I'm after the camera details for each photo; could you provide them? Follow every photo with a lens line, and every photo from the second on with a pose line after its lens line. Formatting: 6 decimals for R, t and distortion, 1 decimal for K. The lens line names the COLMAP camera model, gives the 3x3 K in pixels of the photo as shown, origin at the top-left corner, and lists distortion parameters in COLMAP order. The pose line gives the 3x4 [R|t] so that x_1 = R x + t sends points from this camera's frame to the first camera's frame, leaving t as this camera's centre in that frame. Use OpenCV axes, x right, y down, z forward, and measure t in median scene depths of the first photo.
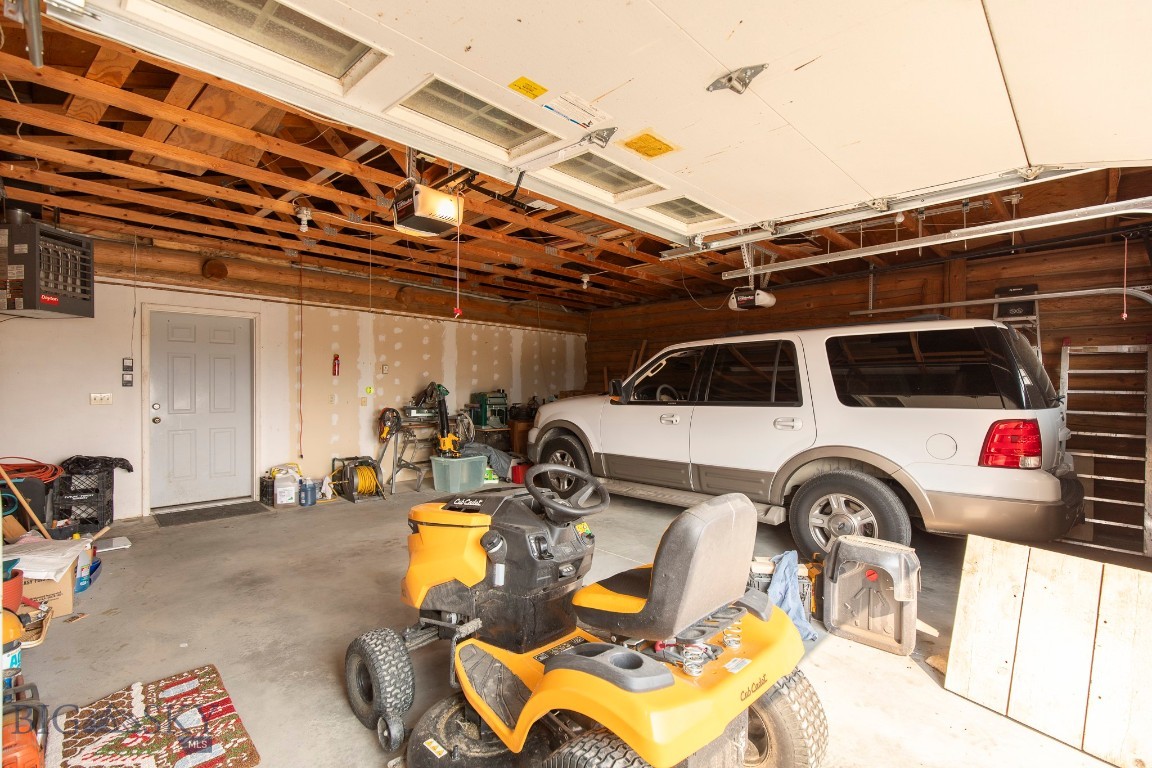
lens RADIAL K [[528.4, 0, 574.1], [0, 528.4, 385.6], [0, 0, 1]] dist [0.005623, 0.000506]
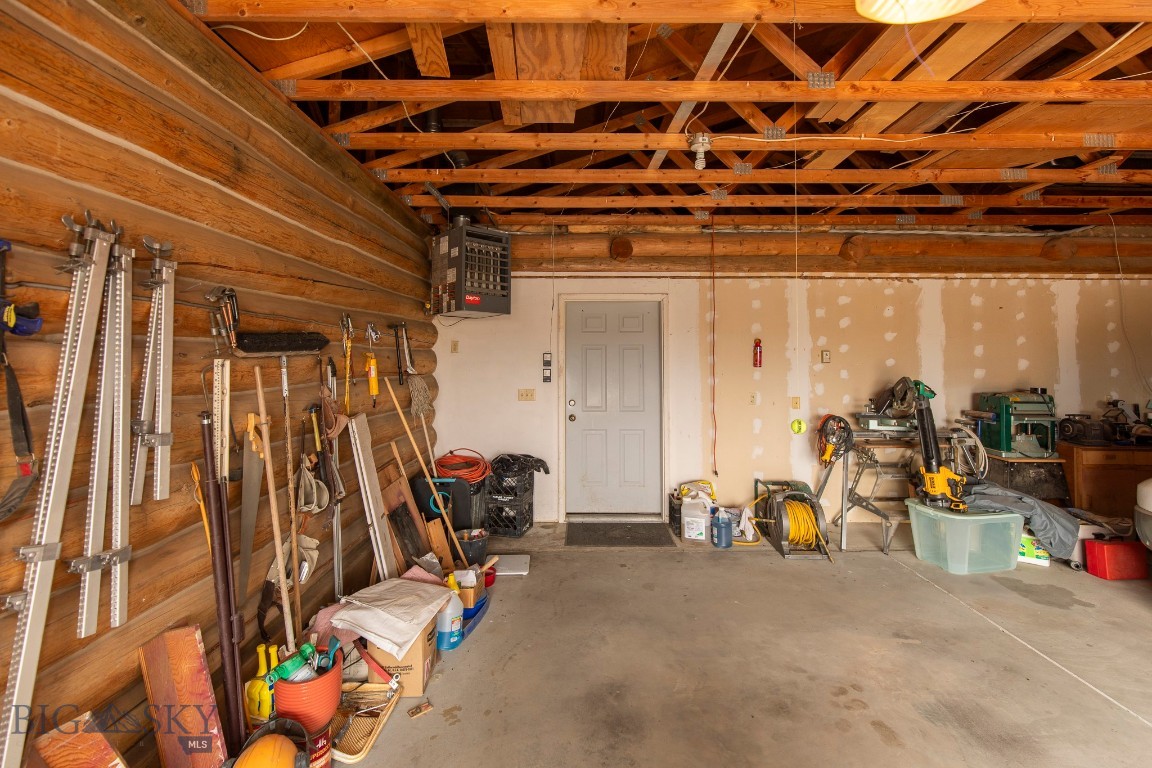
lens RADIAL K [[528.4, 0, 572.6], [0, 528.4, 342.2], [0, 0, 1]] dist [0.005623, 0.000506]
pose [[0.707088, -0.025428, -0.706668, -0.110330], [0.005980, 0.999533, -0.029982, -0.034975], [0.707100, 0.016974, 0.706910, 0.298458]]
